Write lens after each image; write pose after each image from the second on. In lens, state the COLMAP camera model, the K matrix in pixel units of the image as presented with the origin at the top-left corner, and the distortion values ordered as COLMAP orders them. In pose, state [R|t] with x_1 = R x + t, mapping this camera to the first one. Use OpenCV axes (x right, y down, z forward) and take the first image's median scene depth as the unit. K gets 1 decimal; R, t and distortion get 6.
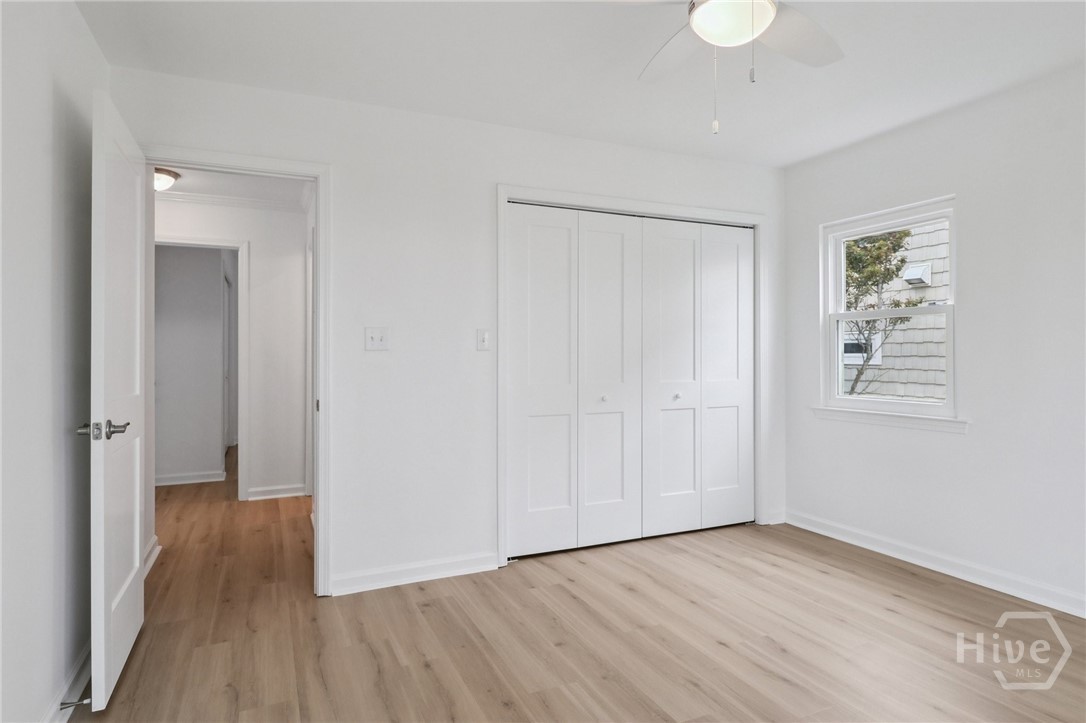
lens RADIAL K [[599.6, 0, 545.8], [0, 599.6, 357.0], [0, 0, 1]] dist [0.002305, -0.005686]
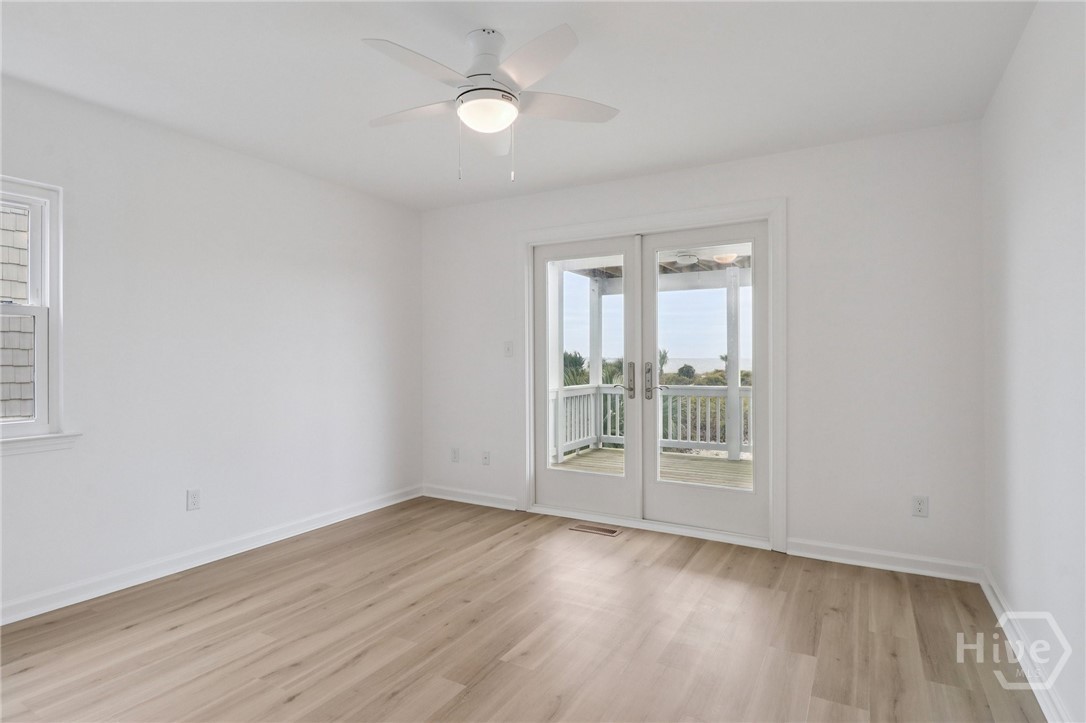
lens RADIAL K [[568.4, 0, 551.0], [0, 568.4, 361.2], [0, 0, 1]] dist [-0.014306, 0.000059]
pose [[-0.593016, 0.003963, 0.805181, -0.572438], [0.004936, 0.999987, -0.001286, -0.002999], [-0.805176, 0.003212, -0.593027, 1.163553]]
